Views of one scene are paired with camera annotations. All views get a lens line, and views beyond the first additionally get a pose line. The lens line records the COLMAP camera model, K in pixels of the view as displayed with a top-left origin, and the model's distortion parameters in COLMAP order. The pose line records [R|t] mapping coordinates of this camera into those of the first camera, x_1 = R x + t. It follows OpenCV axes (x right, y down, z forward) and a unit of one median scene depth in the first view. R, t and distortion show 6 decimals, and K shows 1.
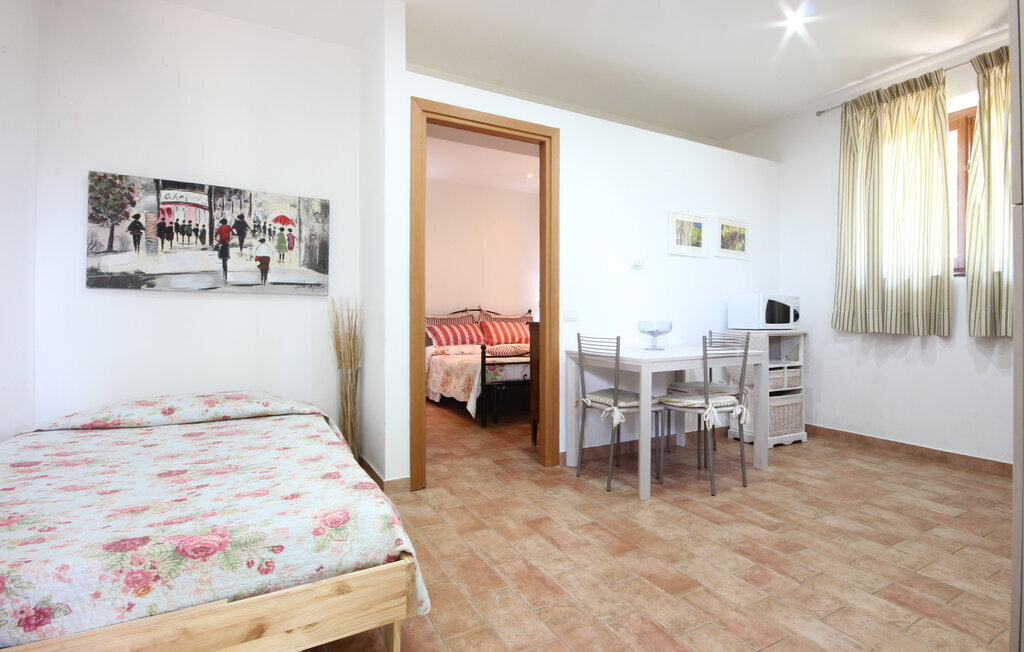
lens RADIAL K [[489.9, 0, 514.7], [0, 489.9, 327.2], [0, 0, 1]] dist [0.005260, -0.000561]
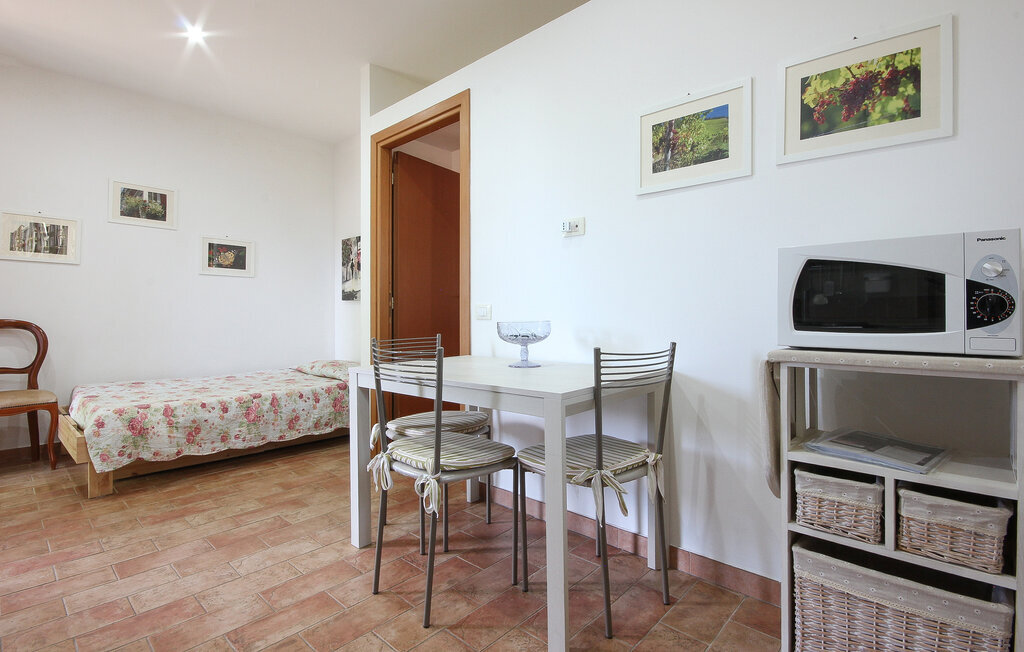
lens RADIAL K [[489.9, 0, 515.2], [0, 489.9, 317.4], [0, 0, 1]] dist [0.005260, -0.000561]
pose [[0.312240, 0.001178, -0.950003, 1.103283], [-0.016025, 0.999863, -0.004027, -0.017142], [0.949868, 0.016481, 0.312216, 0.998791]]
